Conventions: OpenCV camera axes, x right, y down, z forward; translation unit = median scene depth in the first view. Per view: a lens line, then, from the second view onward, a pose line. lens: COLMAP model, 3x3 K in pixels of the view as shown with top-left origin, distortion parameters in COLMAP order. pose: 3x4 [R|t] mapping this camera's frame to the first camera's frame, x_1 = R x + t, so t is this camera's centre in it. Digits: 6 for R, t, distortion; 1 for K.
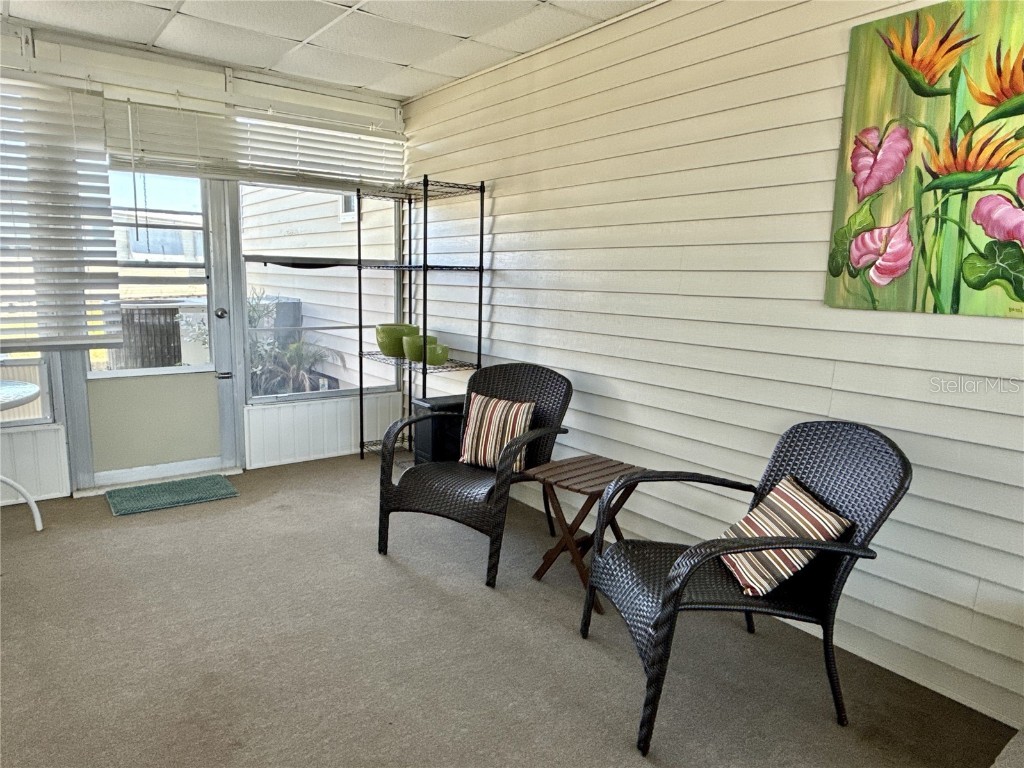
lens RADIAL K [[662.5, 0, 512.0], [0, 662.5, 384.0], [0, 0, 1]] dist [-0.015918, 0.003850]
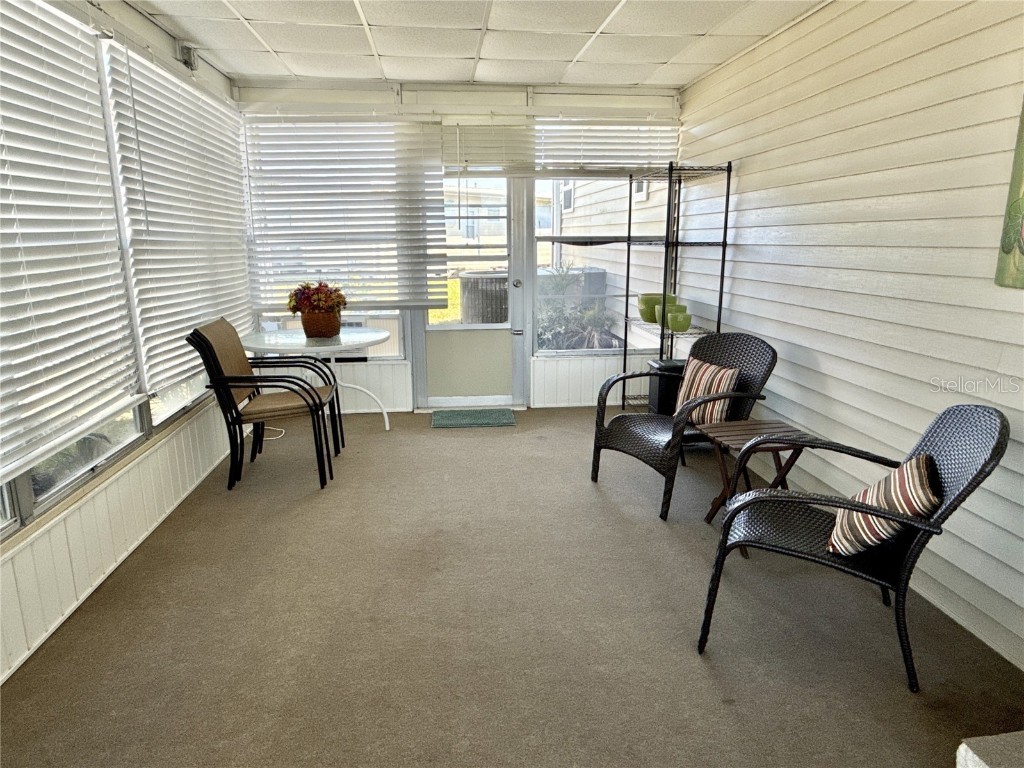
lens RADIAL K [[662.5, 0, 512.0], [0, 662.5, 384.0], [0, 0, 1]] dist [-0.015918, 0.003850]
pose [[0.850446, 0.085110, -0.519131, 0.254435], [-0.057619, 0.995959, 0.068893, -0.001092], [0.522897, -0.028678, 0.851913, -0.110745]]
